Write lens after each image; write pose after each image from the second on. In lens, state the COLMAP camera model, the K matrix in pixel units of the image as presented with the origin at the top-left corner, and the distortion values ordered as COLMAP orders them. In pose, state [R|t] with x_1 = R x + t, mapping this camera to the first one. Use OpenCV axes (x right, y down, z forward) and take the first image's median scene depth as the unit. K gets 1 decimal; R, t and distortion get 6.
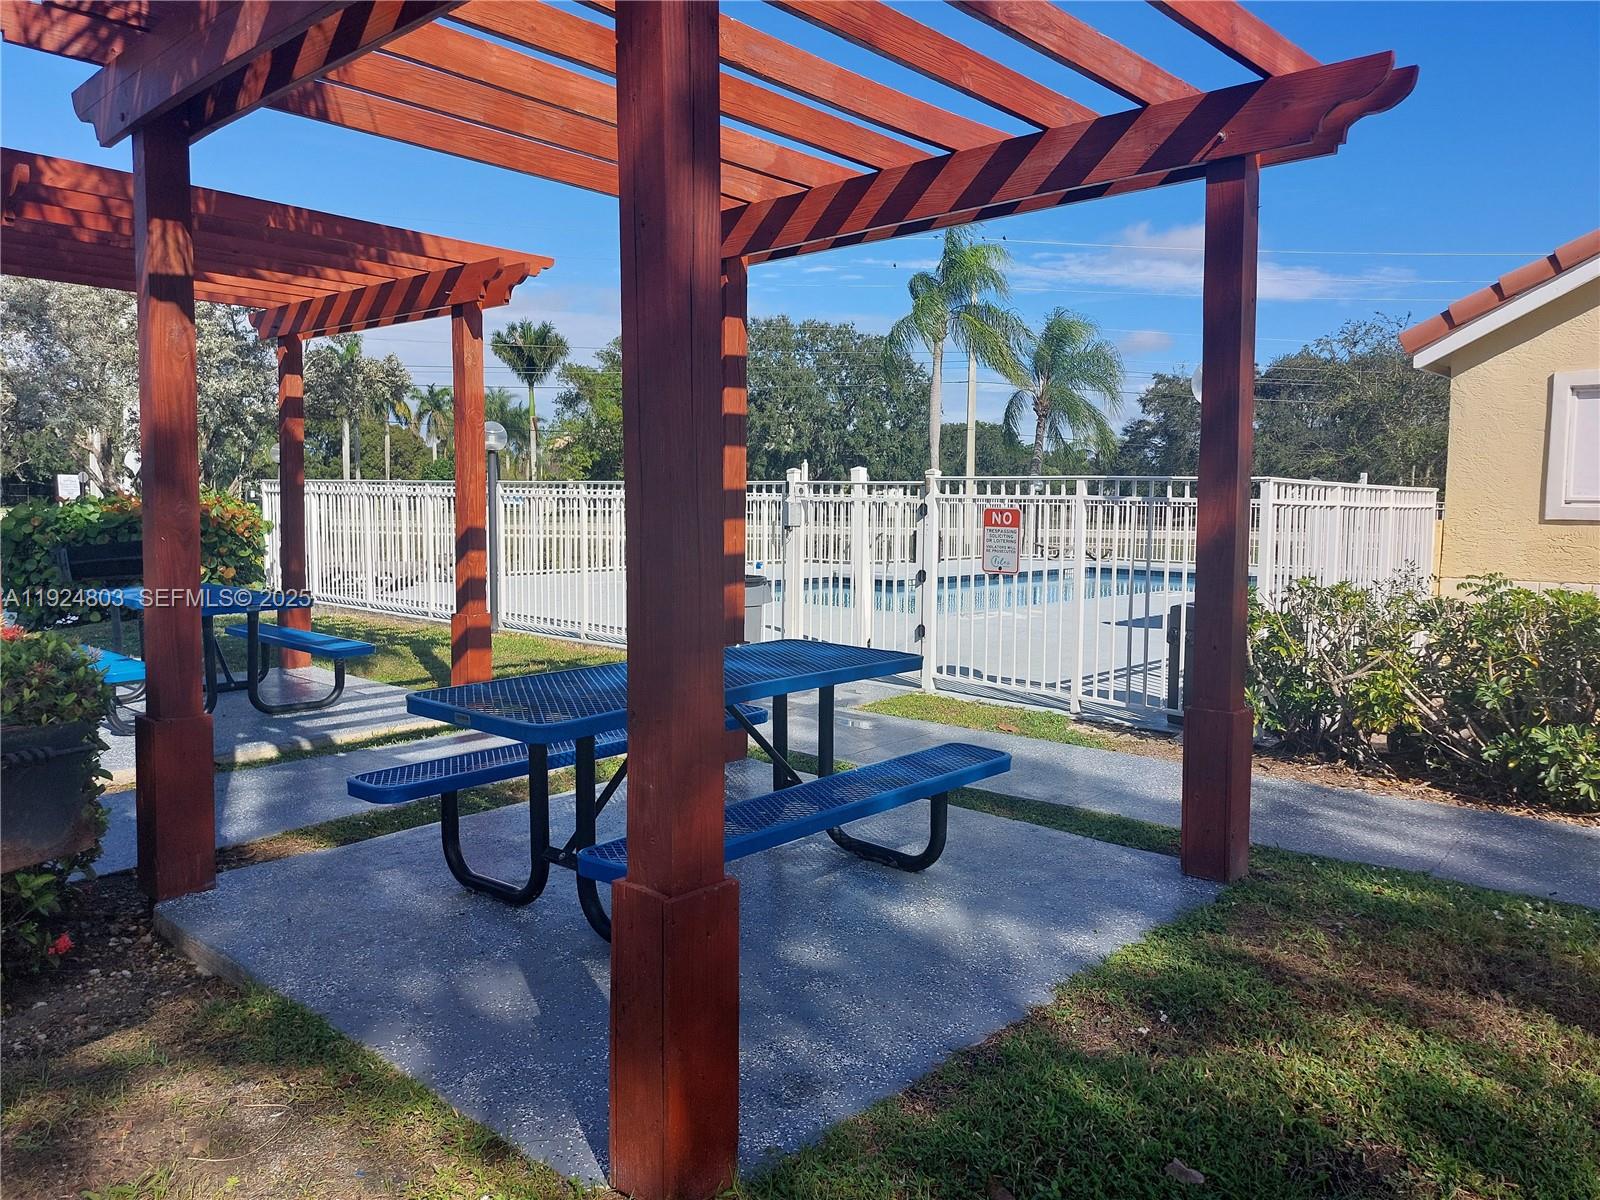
lens RADIAL K [[1149.0, 0, 808.0], [0, 1149.0, 572.1], [0, 0, 1]] dist [0.091083, -0.137401]
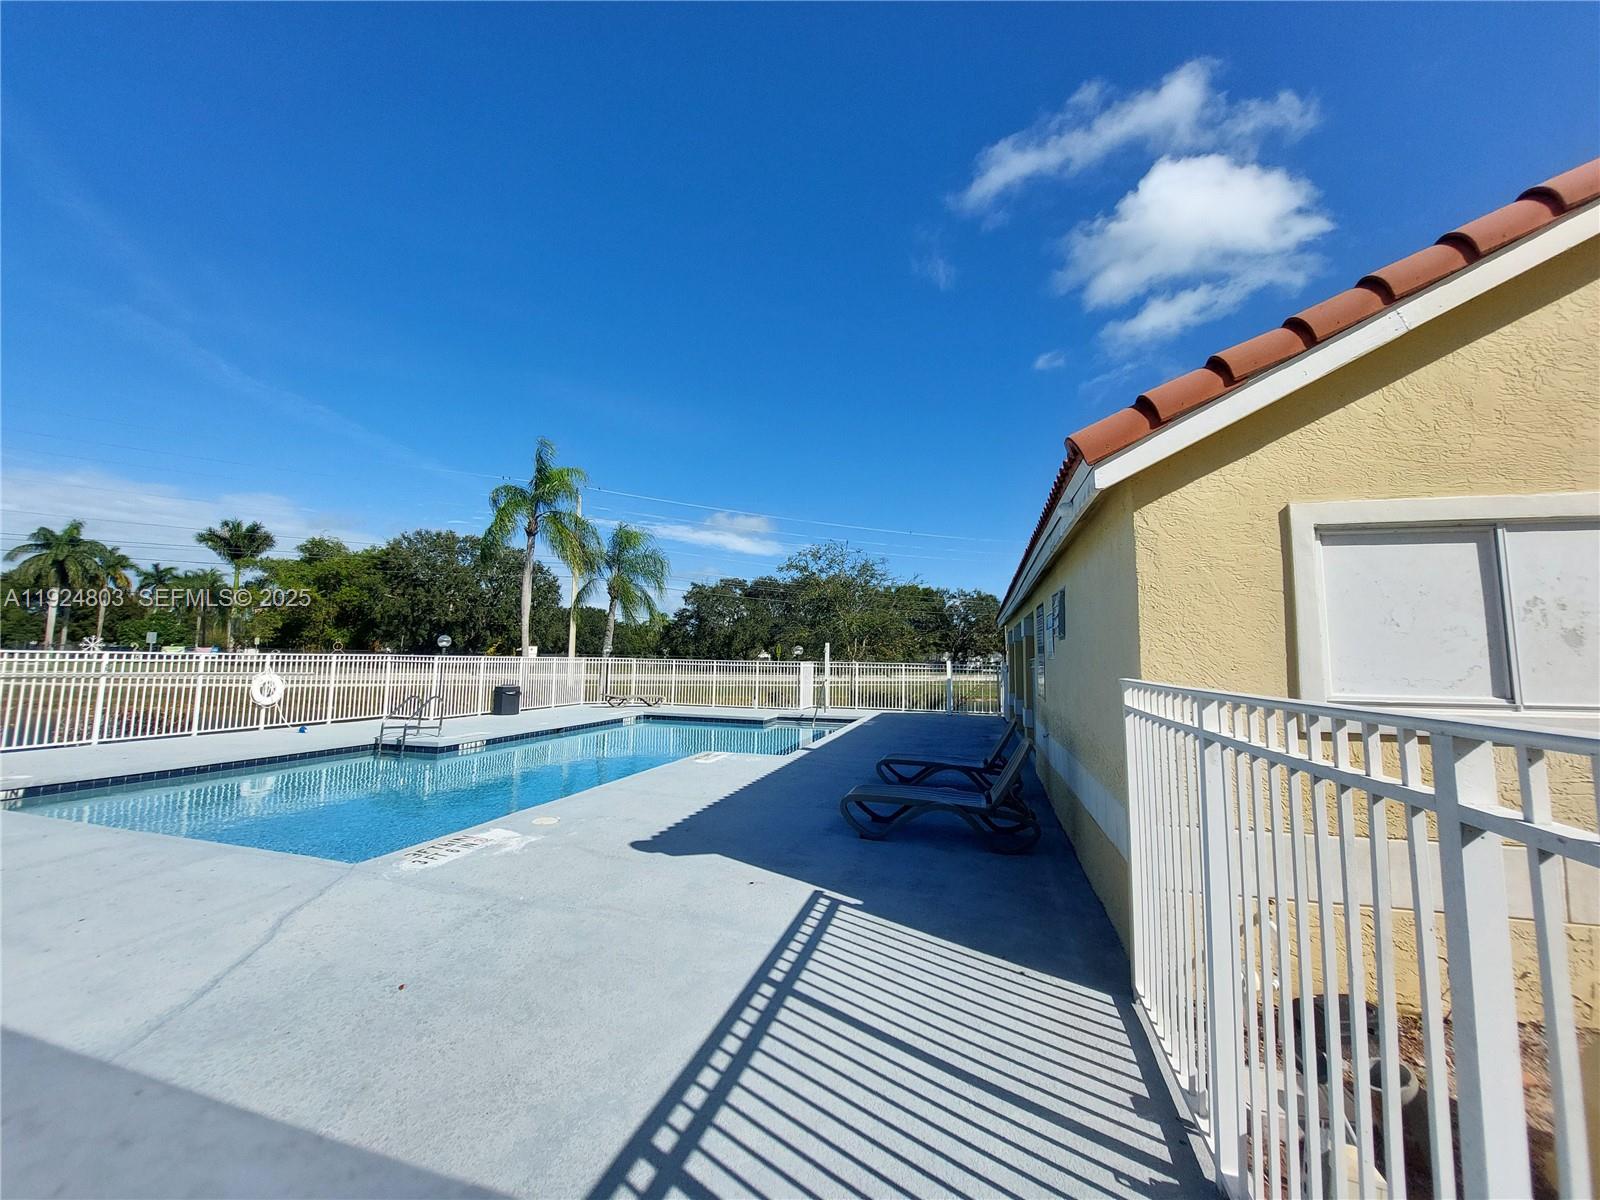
lens RADIAL K [[638.5, 0, 799.4], [0, 638.5, 585.9], [0, 0, 1]] dist [-0.013930, -0.000610]
pose [[0.897595, 0.049834, 0.437995, 0.055393], [0.024065, 0.986568, -0.161566, -0.017243], [-0.440164, 0.155562, 0.884340, 0.185064]]
